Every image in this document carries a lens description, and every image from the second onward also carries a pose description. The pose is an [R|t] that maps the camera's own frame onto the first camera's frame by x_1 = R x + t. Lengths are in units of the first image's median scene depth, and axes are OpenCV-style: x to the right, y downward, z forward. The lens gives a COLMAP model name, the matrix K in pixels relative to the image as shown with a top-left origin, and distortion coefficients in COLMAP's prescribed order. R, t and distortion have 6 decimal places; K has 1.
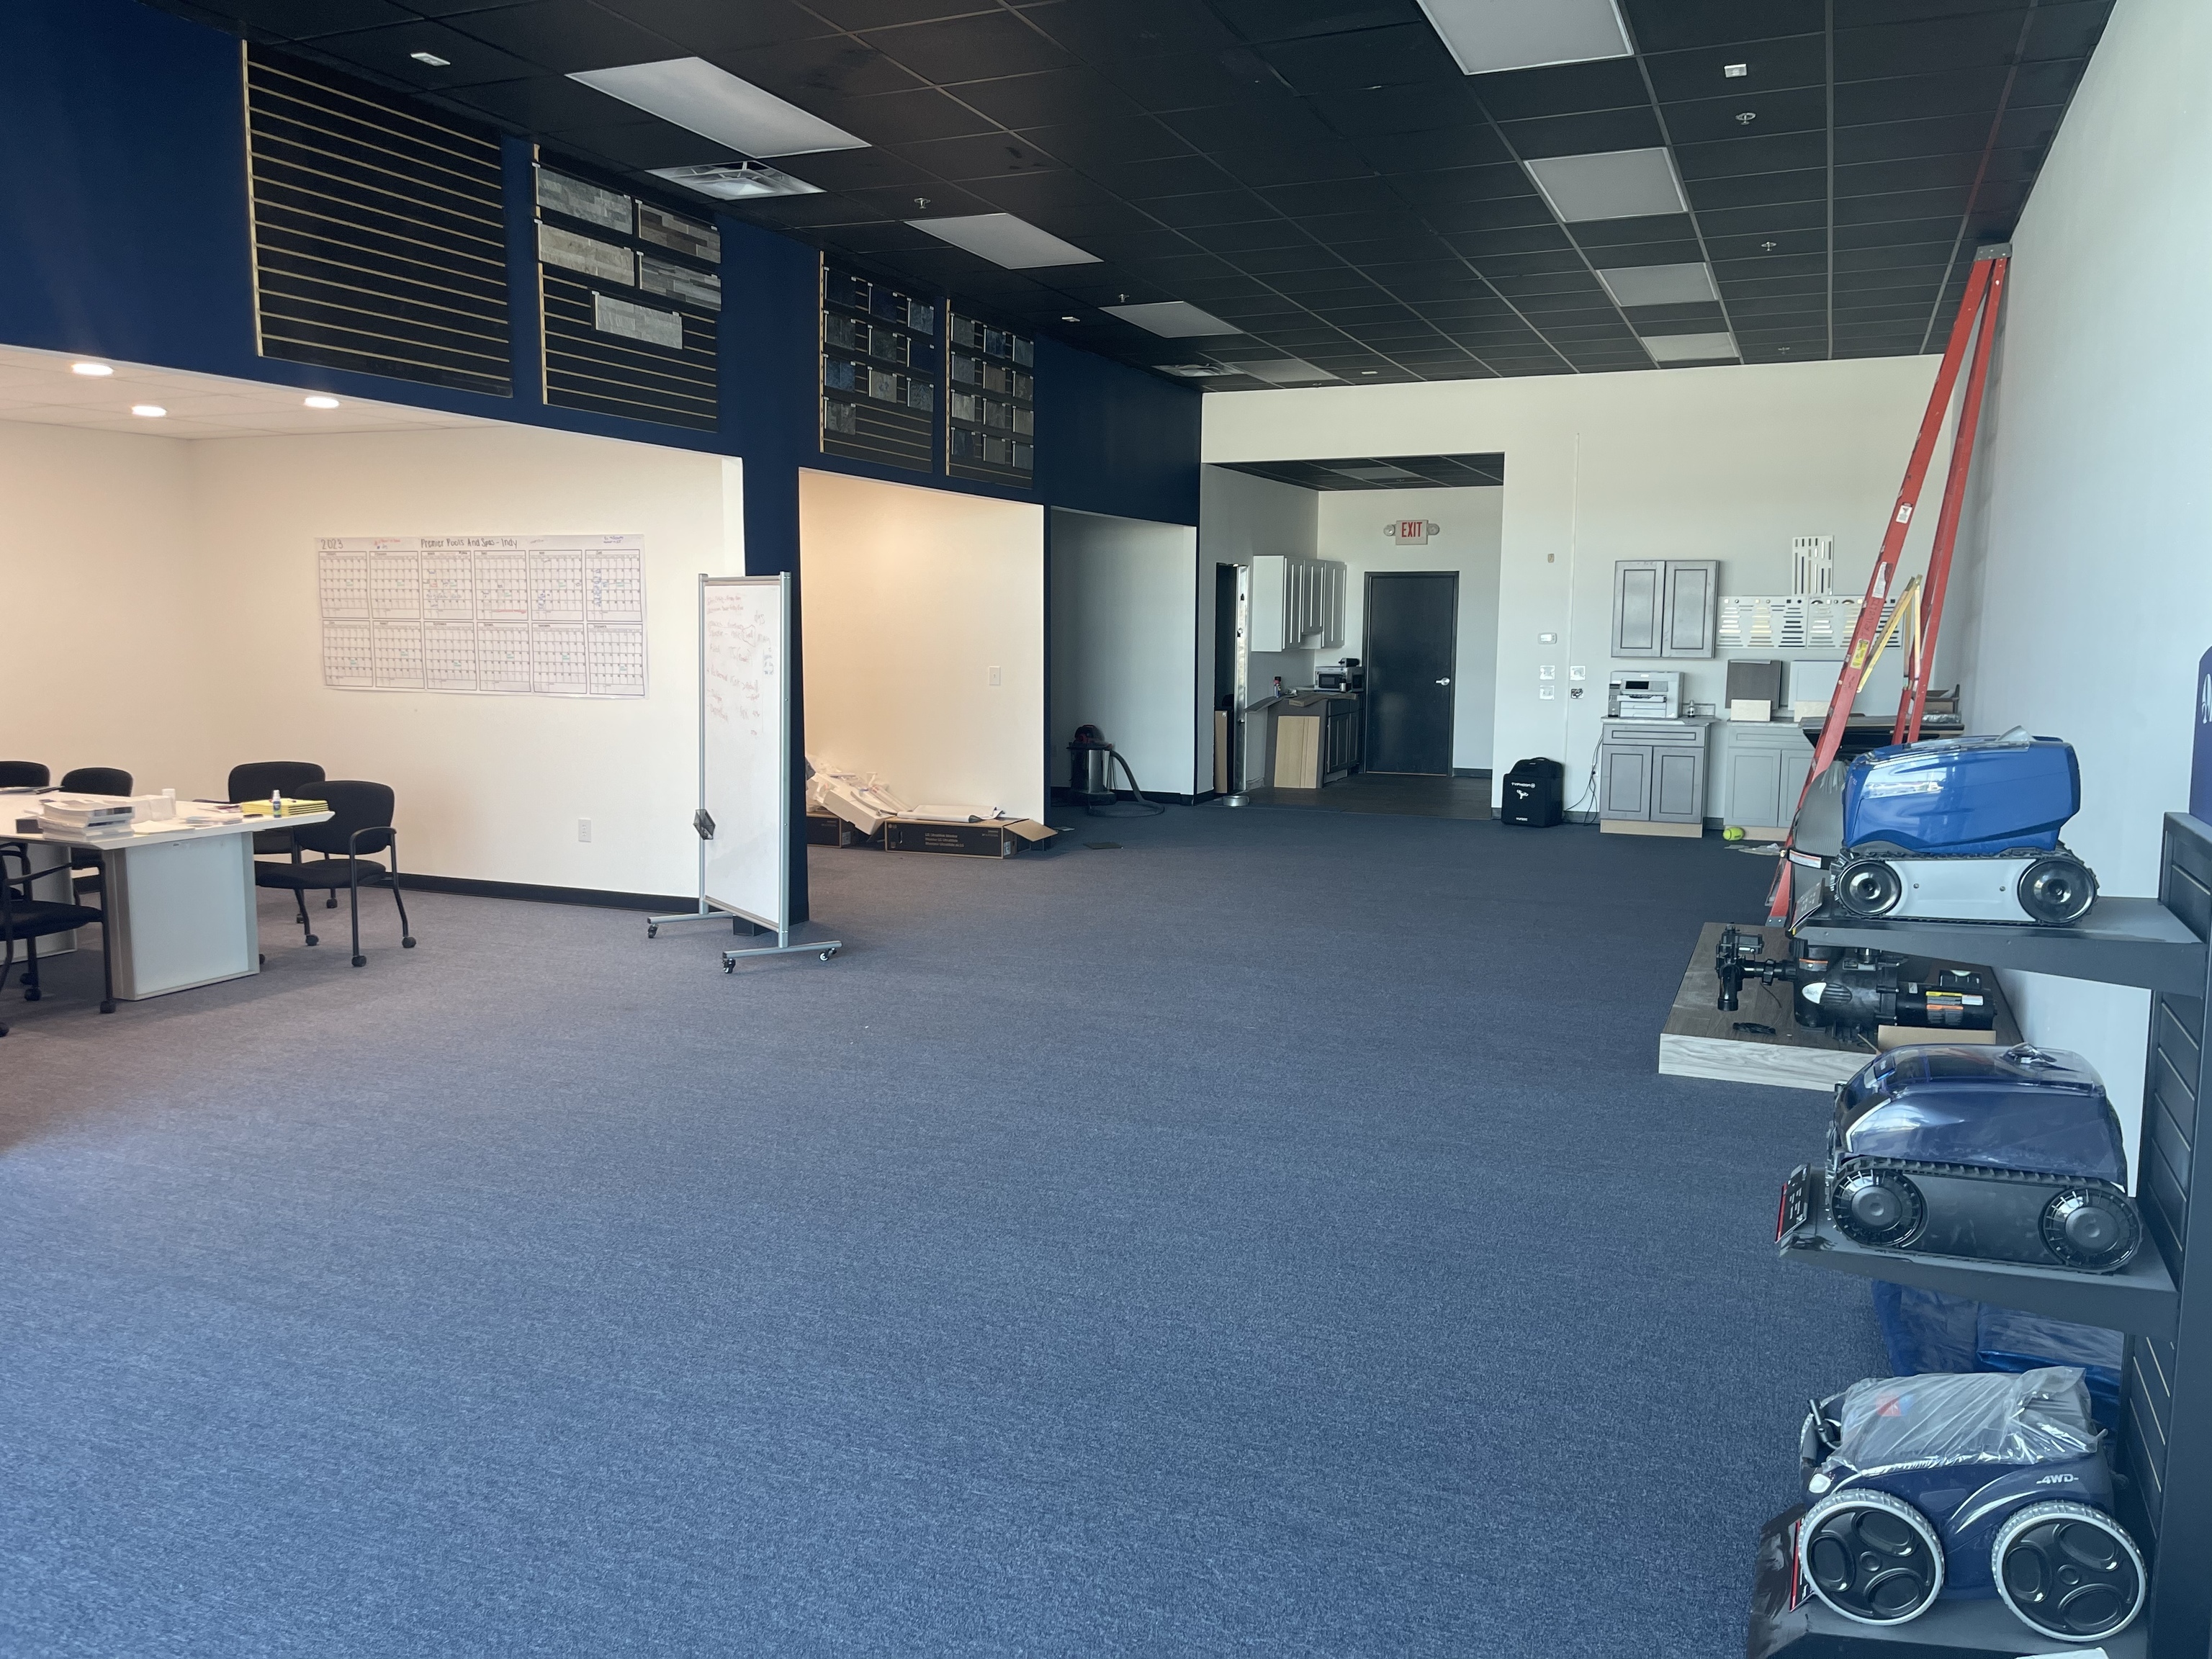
lens RADIAL K [[1666.7, 0, 1105.6], [0, 1666.7, 815.1], [0, 0, 1]] dist [0.072377, -0.110804]
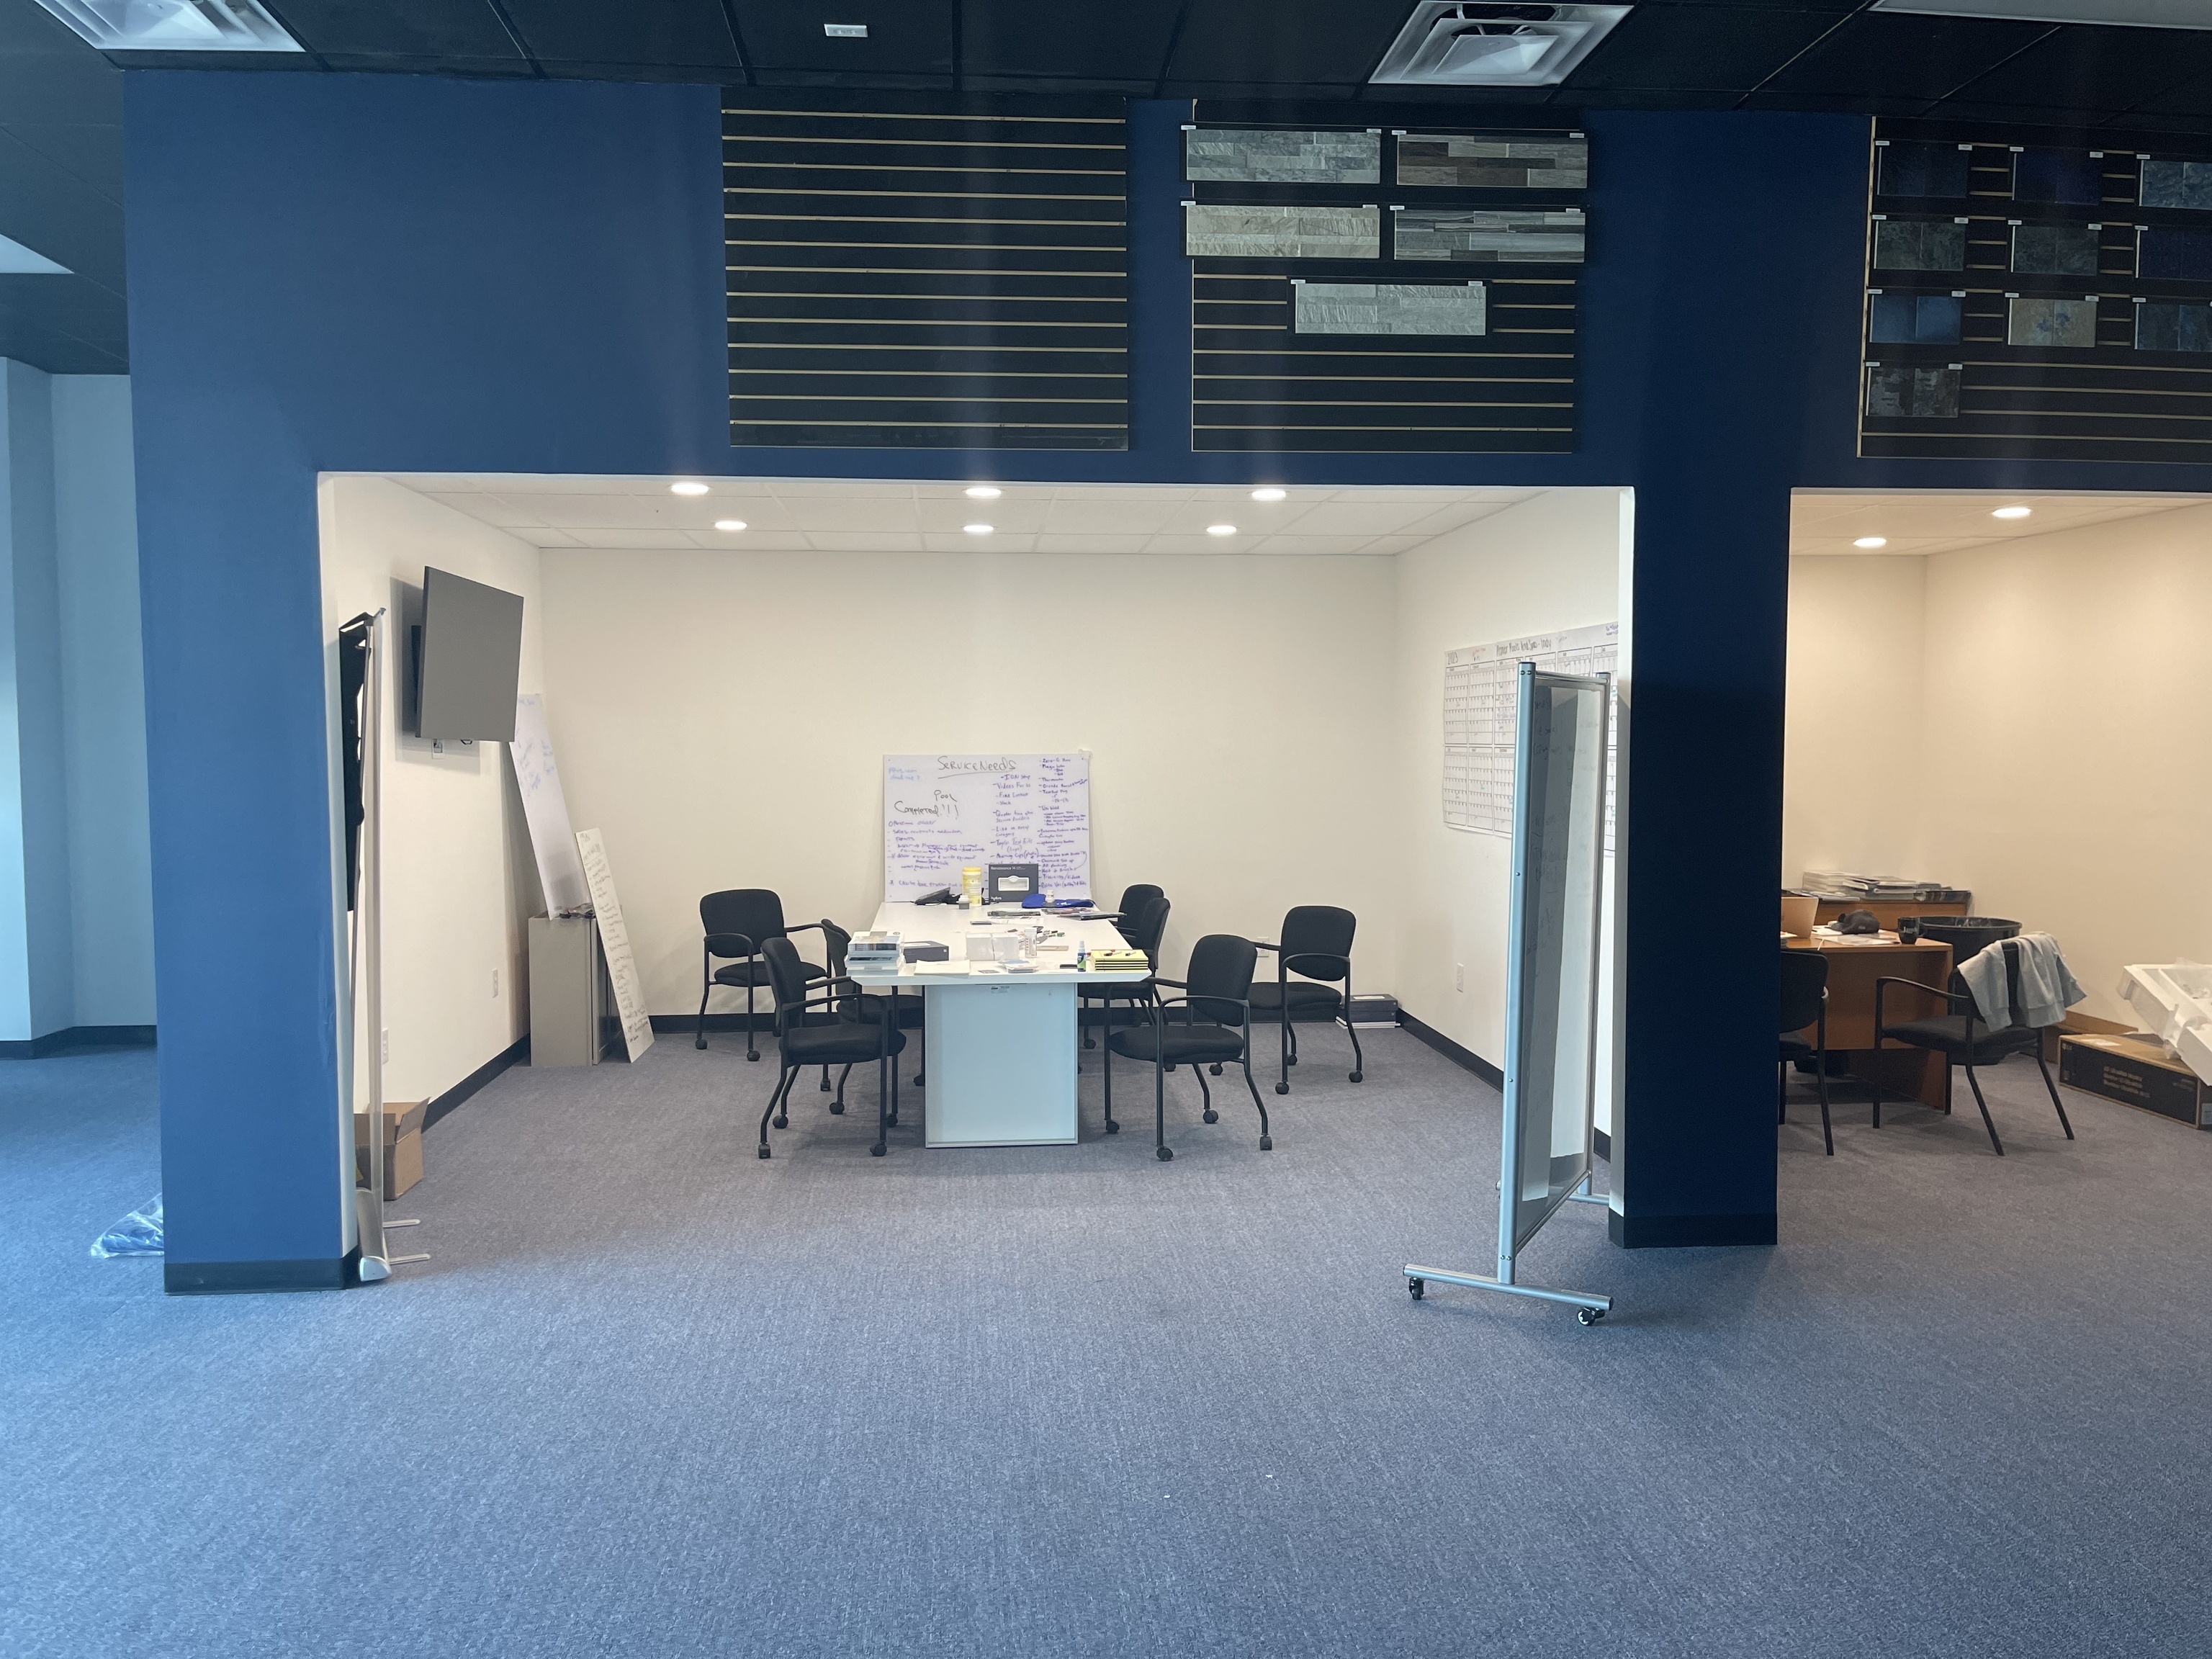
lens RADIAL K [[1663.0, 0, 1106.0], [0, 1663.0, 829.5], [0, 0, 1]] dist [0.064263, -0.094630]
pose [[0.470305, 0.039874, -0.881603, 0.291337], [-0.097362, 0.995225, -0.006926, -0.071675], [0.877117, 0.089092, 0.471941, 0.635387]]
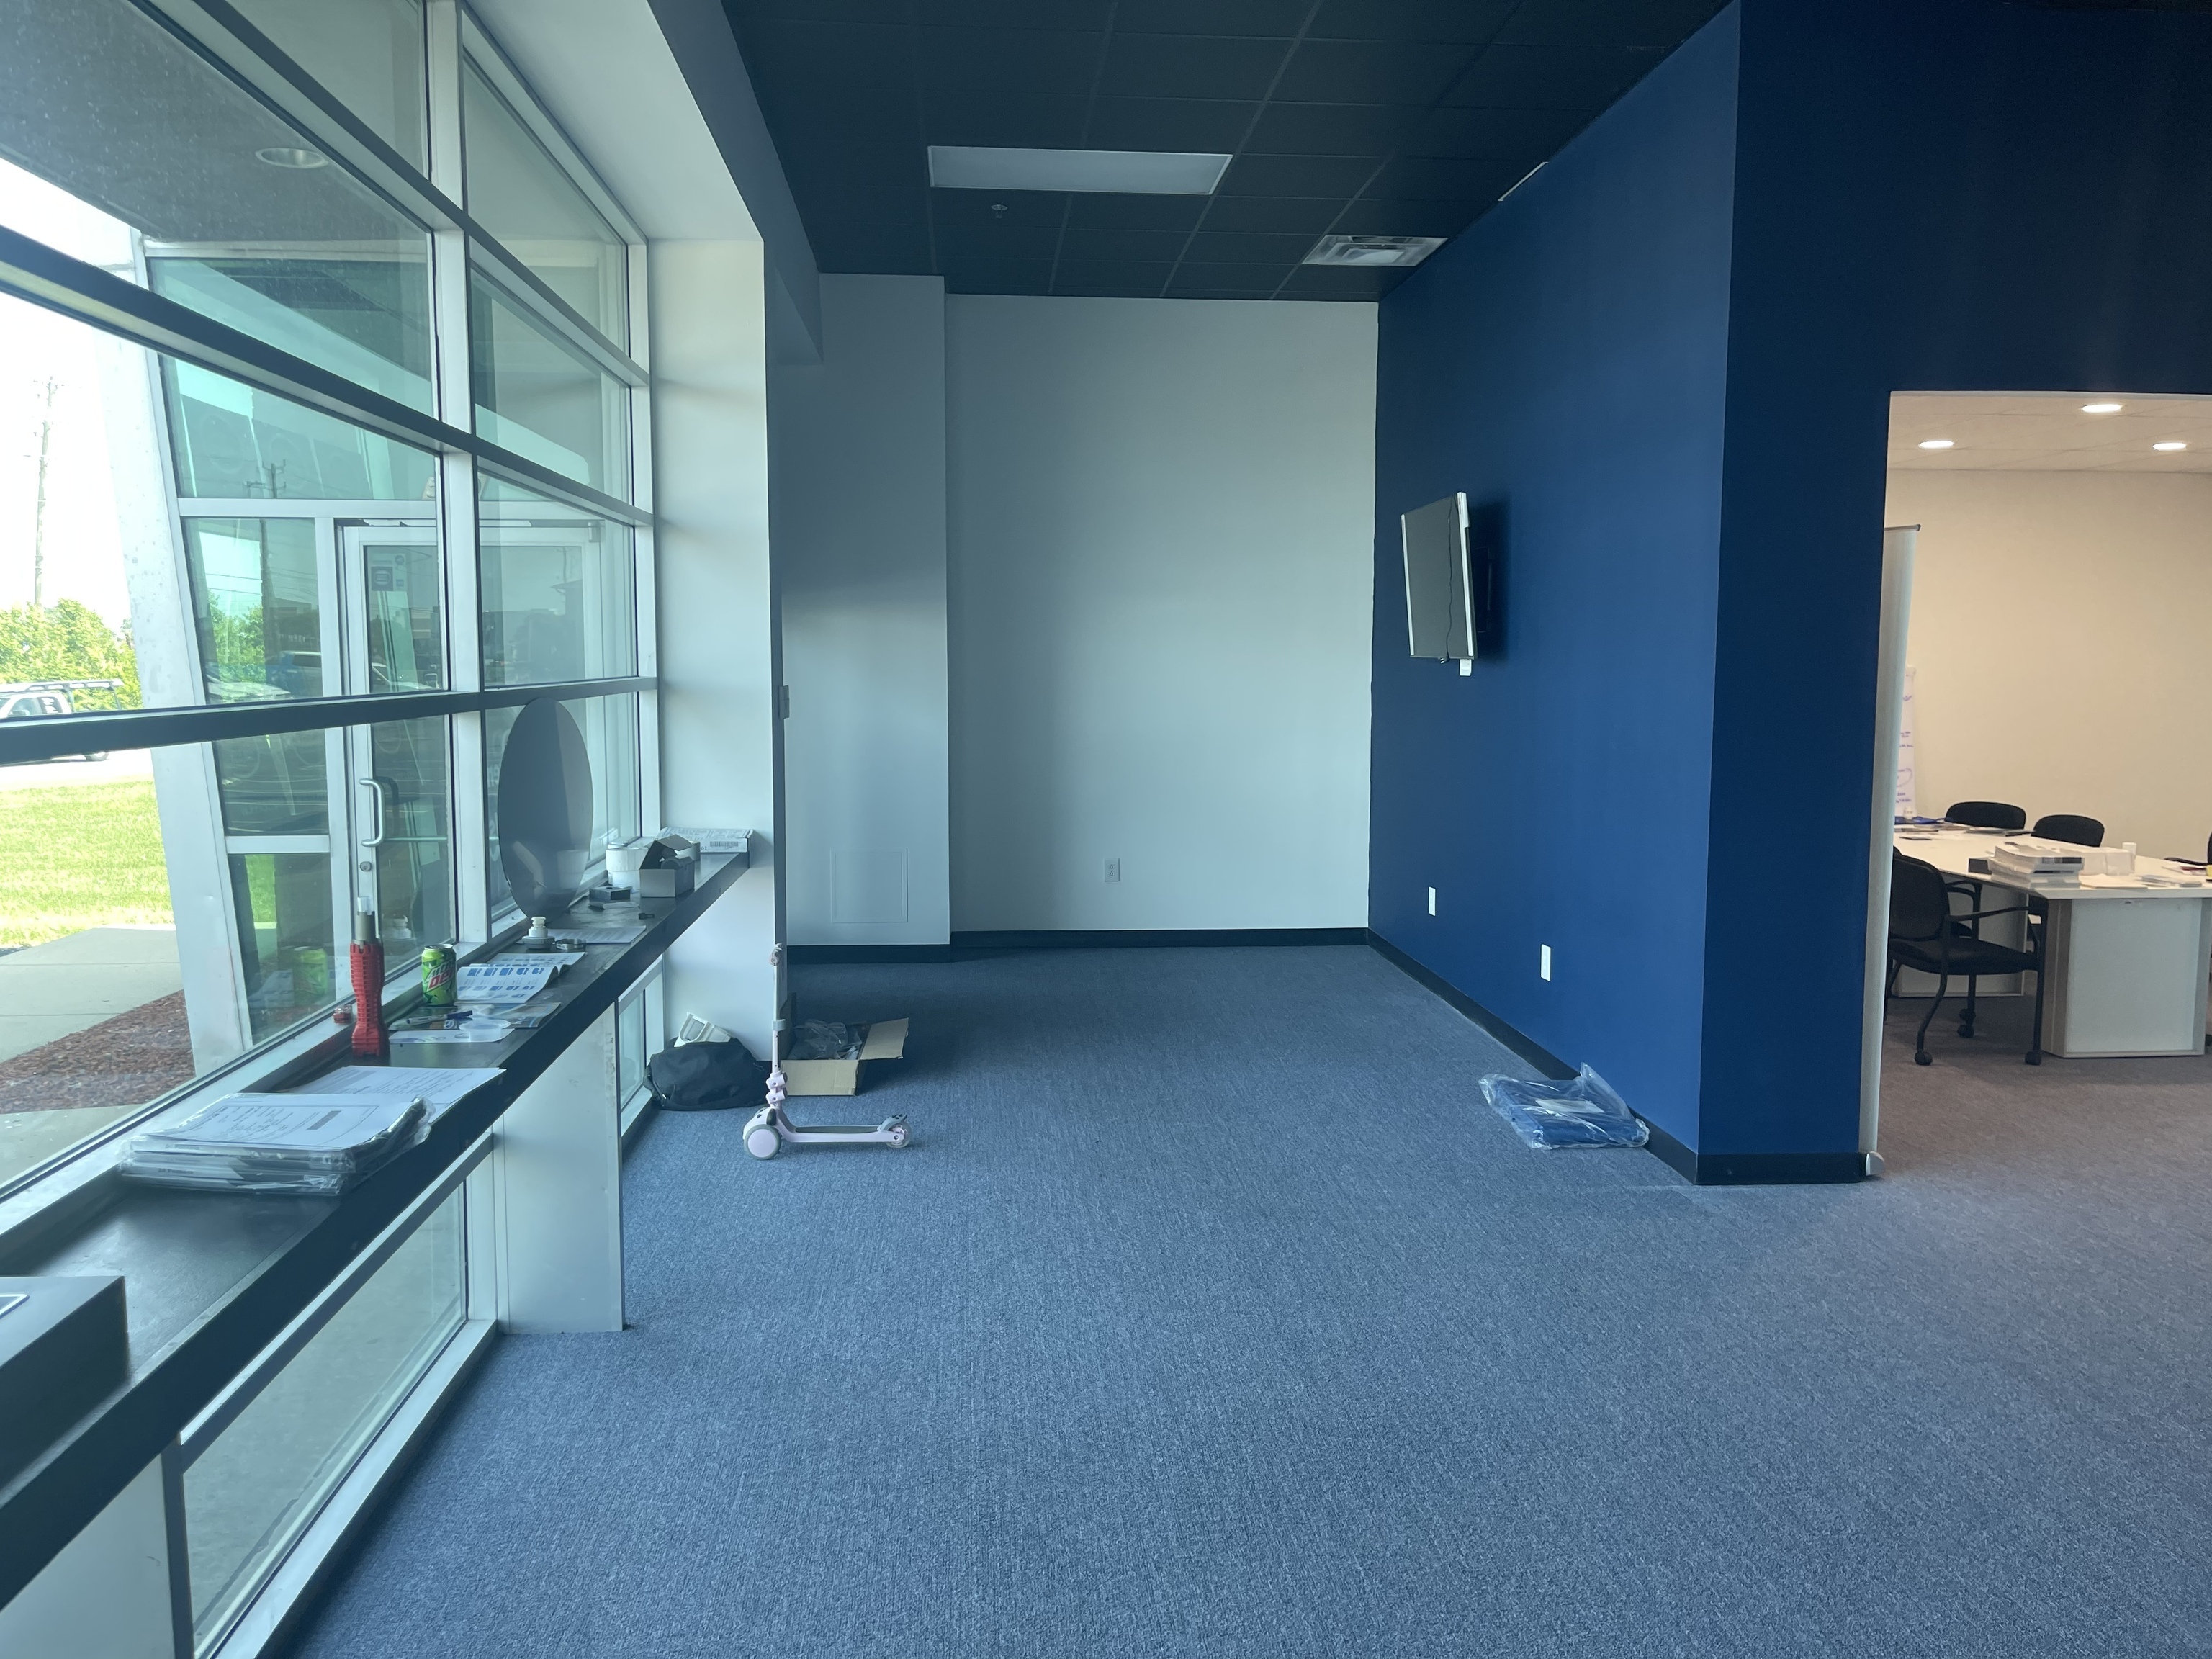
lens RADIAL K [[1666.7, 0, 1105.6], [0, 1666.7, 815.1], [0, 0, 1]] dist [0.072377, -0.110804]
pose [[0.461911, 0.079261, -0.883378, 0.012582], [-0.104321, 0.993941, 0.034632, -0.004166], [0.880770, 0.076158, 0.467380, 0.056513]]
